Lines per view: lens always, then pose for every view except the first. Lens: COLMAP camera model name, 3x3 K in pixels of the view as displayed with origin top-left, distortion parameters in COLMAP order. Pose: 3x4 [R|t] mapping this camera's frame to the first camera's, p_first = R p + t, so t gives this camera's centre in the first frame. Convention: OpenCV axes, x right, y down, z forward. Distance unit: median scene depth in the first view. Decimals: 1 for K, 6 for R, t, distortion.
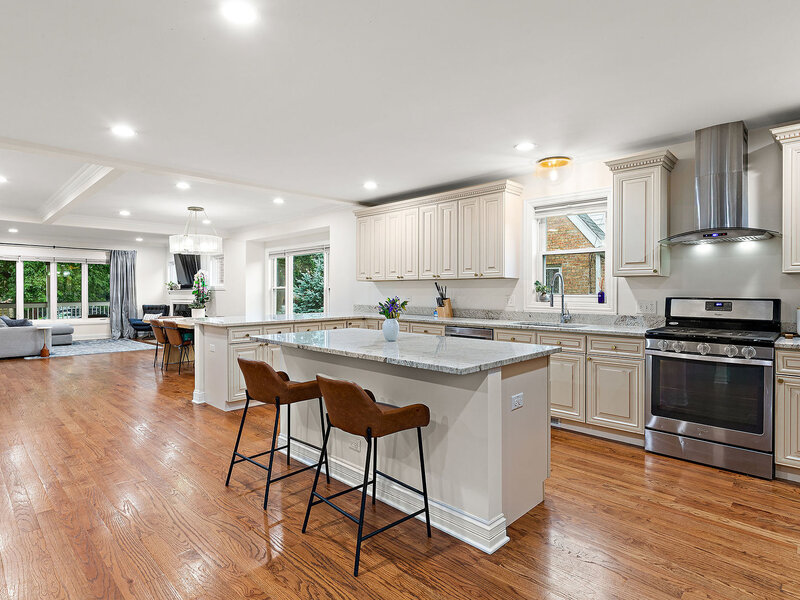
lens RADIAL K [[432.4, 0, 400.0], [0, 432.4, 300.0], [0, 0, 1]] dist [-0.000178, -0.000034]
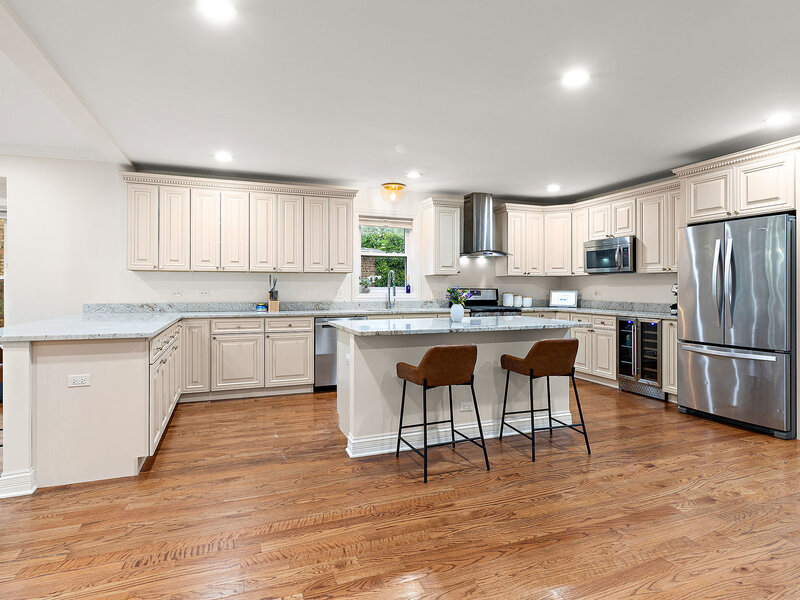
lens RADIAL K [[446.9, 0, 398.2], [0, 446.9, 285.1], [0, 0, 1]] dist [0.000426, -0.000687]
pose [[0.429166, 0.006185, 0.903205, -0.769184], [0.018138, 0.999716, -0.015465, 0.002798], [-0.903044, 0.023020, 0.428932, 0.359650]]
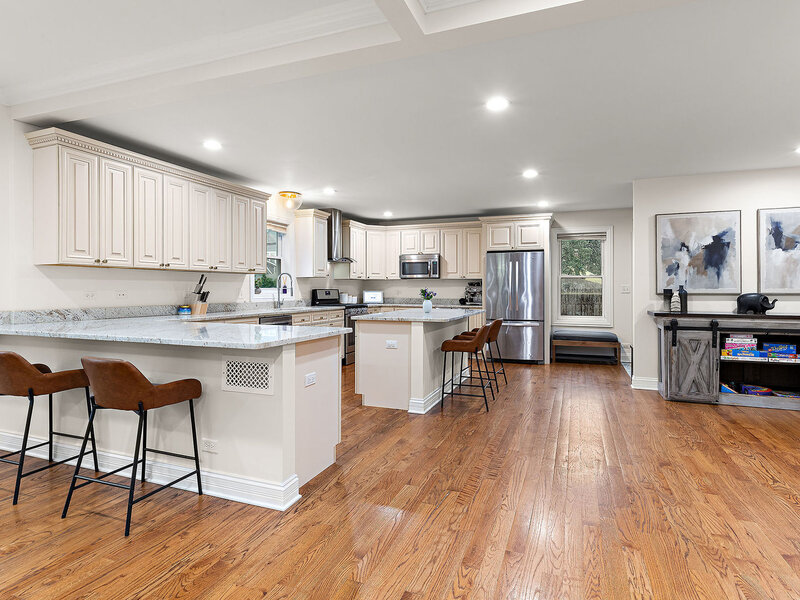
lens RADIAL K [[449.8, 0, 391.5], [0, 449.8, 287.6], [0, 0, 1]] dist [-0.000780, -0.000213]
pose [[-0.372106, 0.003676, 0.928183, -1.011304], [0.019211, 0.999808, 0.003742, -0.010846], [-0.927992, 0.019224, -0.372105, 1.101315]]
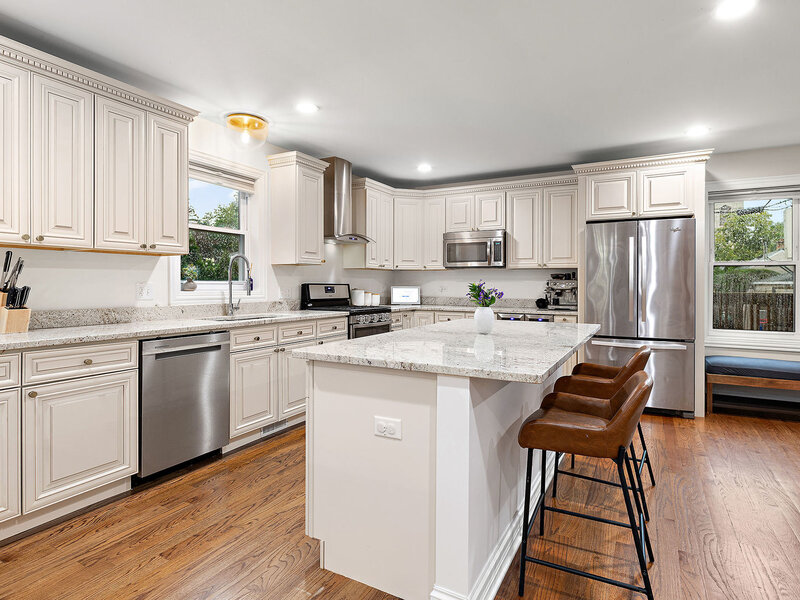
lens RADIAL K [[446.9, 0, 398.2], [0, 446.9, 285.1], [0, 0, 1]] dist [0.000426, -0.000687]
pose [[-0.261386, -0.002471, 0.965231, -0.487421], [0.016663, 0.999836, 0.007072, -0.004740], [-0.965091, 0.017932, -0.261302, 0.837332]]
